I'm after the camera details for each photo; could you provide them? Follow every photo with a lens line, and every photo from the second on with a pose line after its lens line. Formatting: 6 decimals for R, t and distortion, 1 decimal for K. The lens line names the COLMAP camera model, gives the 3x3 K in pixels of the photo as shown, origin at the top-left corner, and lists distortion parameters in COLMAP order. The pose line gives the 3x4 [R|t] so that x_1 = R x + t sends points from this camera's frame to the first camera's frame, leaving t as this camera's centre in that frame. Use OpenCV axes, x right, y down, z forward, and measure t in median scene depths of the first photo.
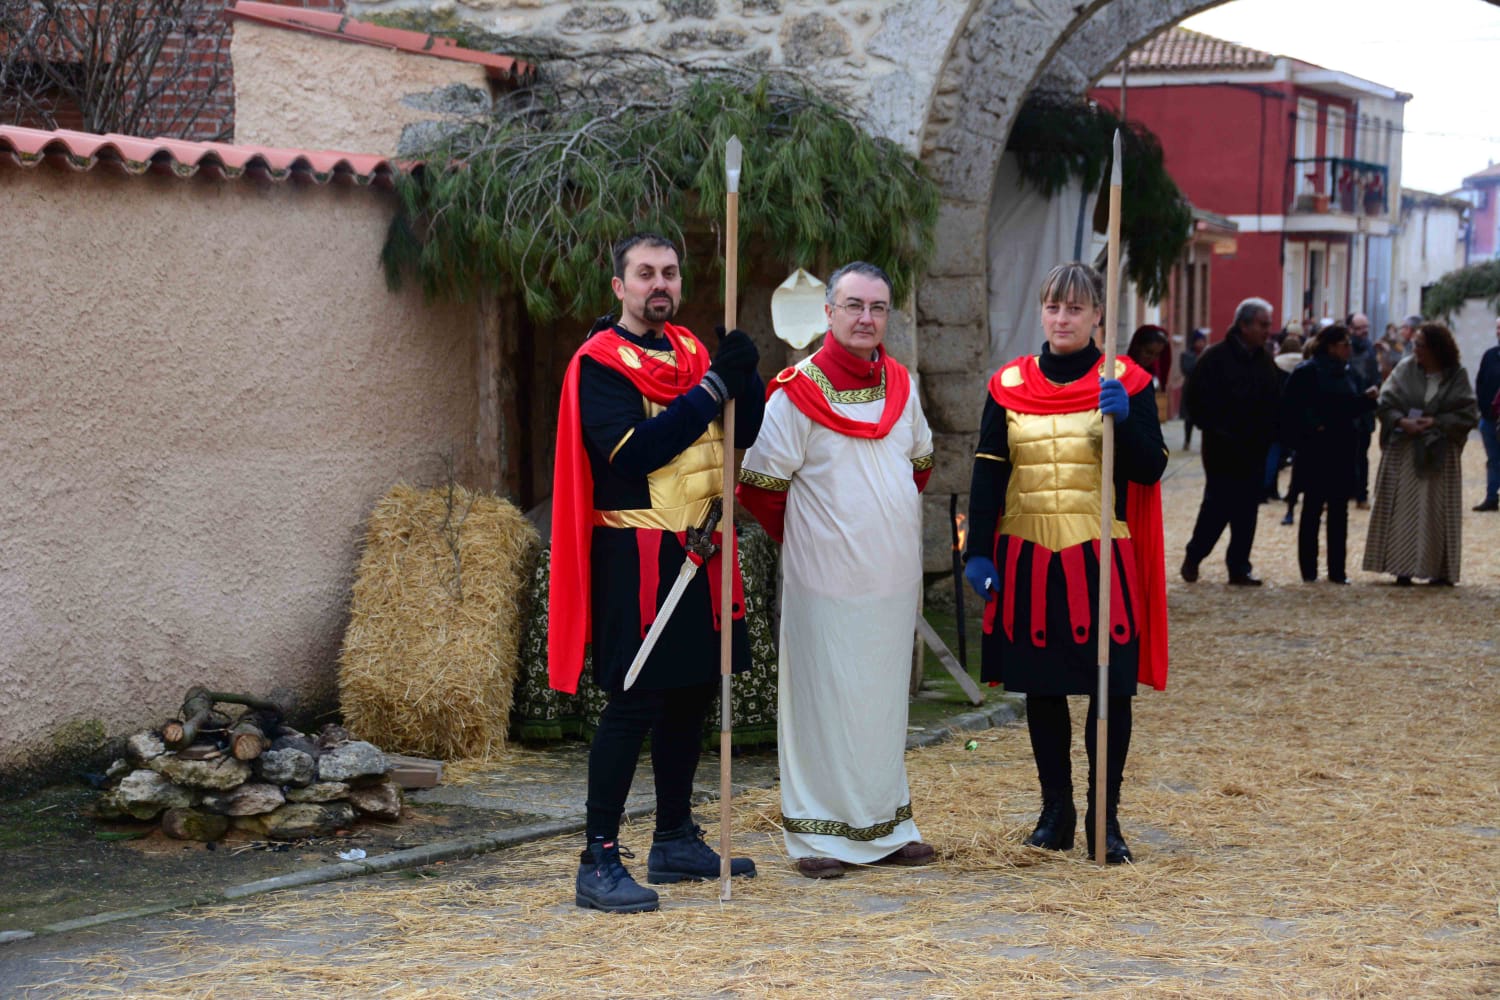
lens RADIAL K [[2711.6, 0, 750.0], [0, 2711.6, 500.0], [0, 0, 1]] dist [0.000741, 0.084412]
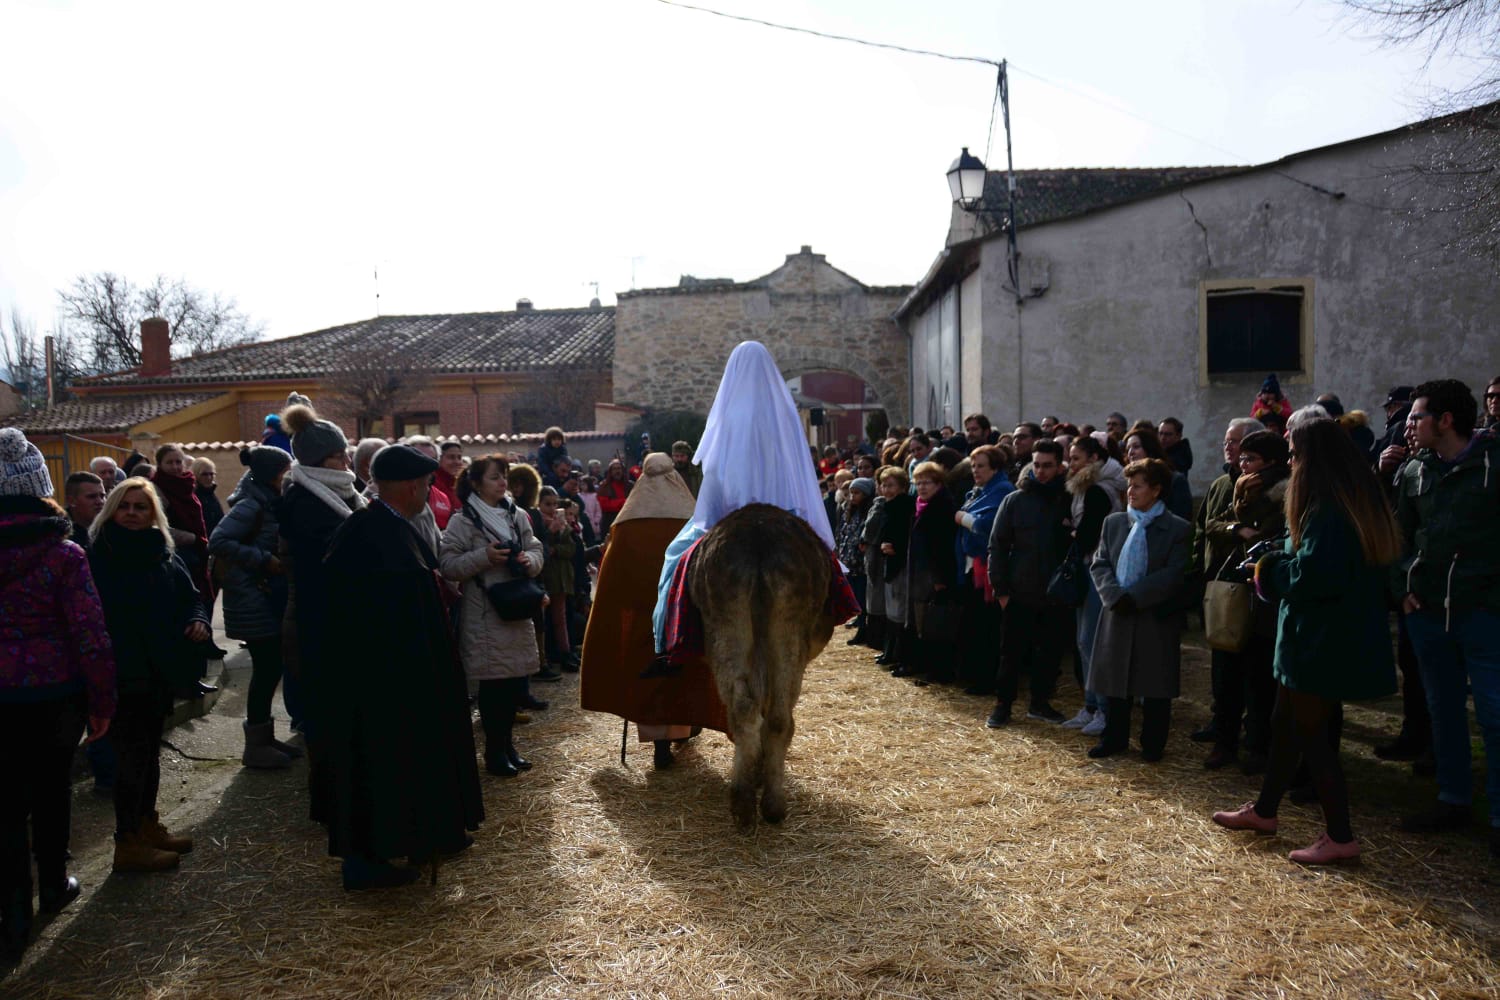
lens RADIAL K [[1533.8, 0, 750.0], [0, 1533.8, 500.0], [0, 0, 1]] dist [-0.021830, 0.169355]
pose [[0.998664, -0.034184, 0.038746, -0.001805], [0.034712, 0.999312, -0.013048, 0.062835], [-0.038274, 0.014376, 0.999164, -2.054255]]
